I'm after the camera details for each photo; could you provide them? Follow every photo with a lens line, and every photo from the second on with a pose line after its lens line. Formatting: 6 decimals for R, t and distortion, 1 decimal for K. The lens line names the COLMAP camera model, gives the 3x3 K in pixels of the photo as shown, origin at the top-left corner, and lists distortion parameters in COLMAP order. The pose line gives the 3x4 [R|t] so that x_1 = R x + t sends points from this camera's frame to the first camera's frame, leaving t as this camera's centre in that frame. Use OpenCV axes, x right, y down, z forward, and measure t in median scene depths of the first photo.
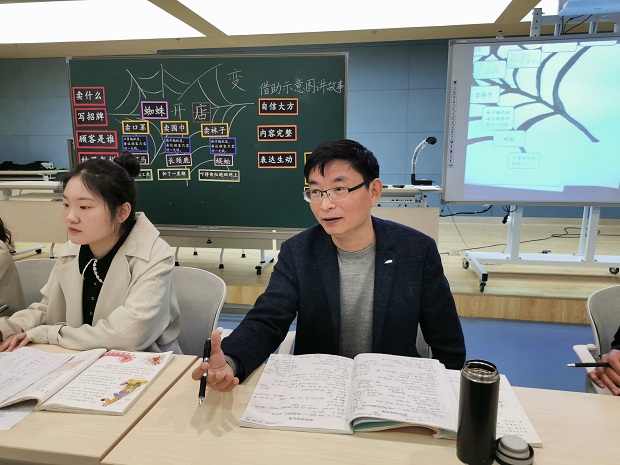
lens RADIAL K [[485.2, 0, 309.6], [0, 485.2, 231.4], [0, 0, 1]] dist [0.021375, -0.005895]
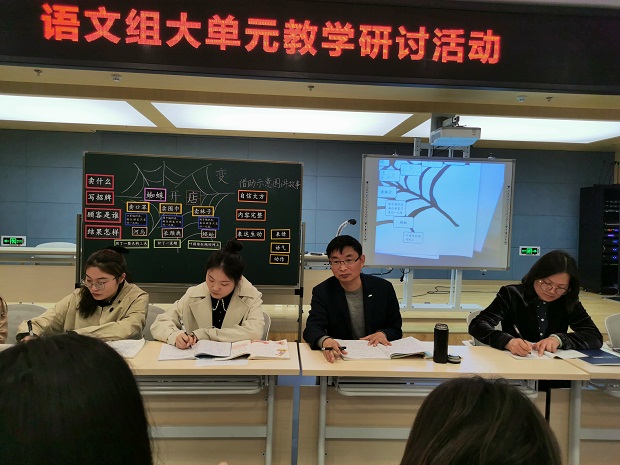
lens RADIAL K [[485.2, 0, 311.1], [0, 485.2, 228.5], [0, 0, 1]] dist [0.021375, -0.005895]
pose [[0.967605, 0.022416, 0.251473, -0.235419], [0.013467, 0.990050, -0.140071, 0.027960], [-0.252111, 0.138920, 0.957675, -0.332629]]
